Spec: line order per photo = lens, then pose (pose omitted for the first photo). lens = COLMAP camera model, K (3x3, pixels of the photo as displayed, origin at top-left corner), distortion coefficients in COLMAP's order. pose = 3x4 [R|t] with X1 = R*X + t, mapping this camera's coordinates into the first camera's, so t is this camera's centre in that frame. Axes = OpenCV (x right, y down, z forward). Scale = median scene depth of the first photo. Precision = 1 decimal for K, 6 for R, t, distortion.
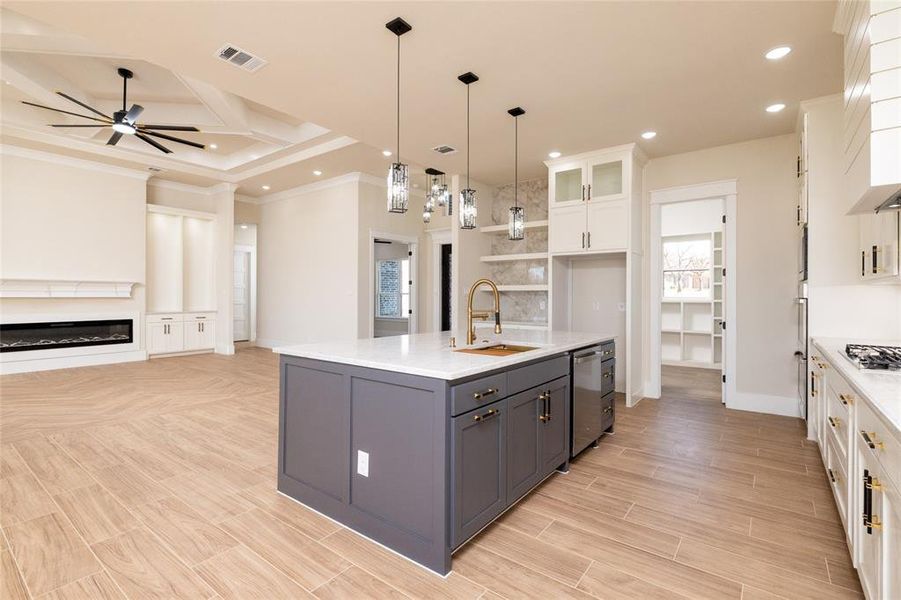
lens RADIAL K [[418.9, 0, 448.9], [0, 418.9, 294.5], [0, 0, 1]] dist [0.000124, -0.000140]
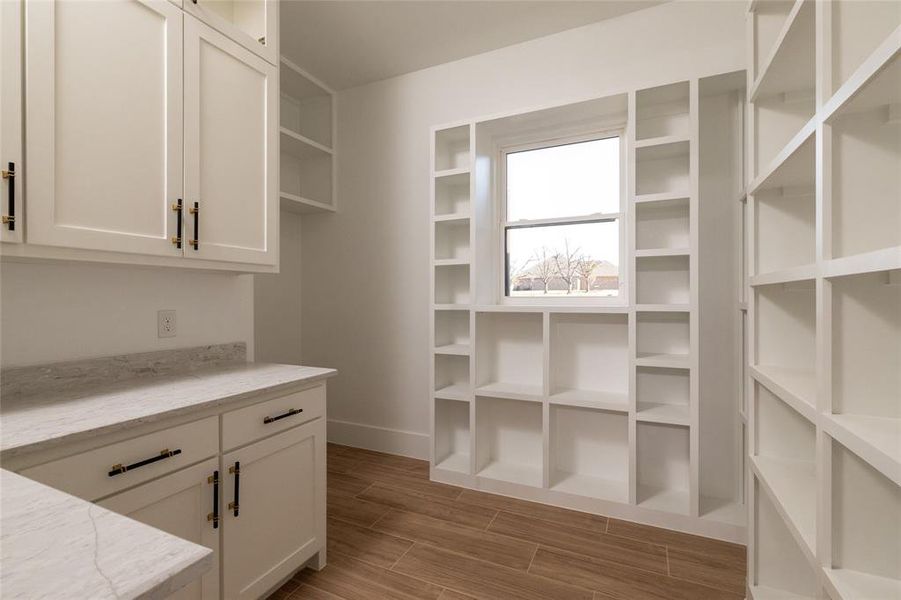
lens RADIAL K [[418.9, 0, 440.7], [0, 418.9, 302.2], [0, 0, 1]] dist [0.000124, -0.000140]
pose [[0.979247, -0.009500, 0.202446, 0.605677], [0.007105, 0.999896, 0.012558, 0.008780], [-0.202544, -0.010859, 0.979213, 1.028575]]
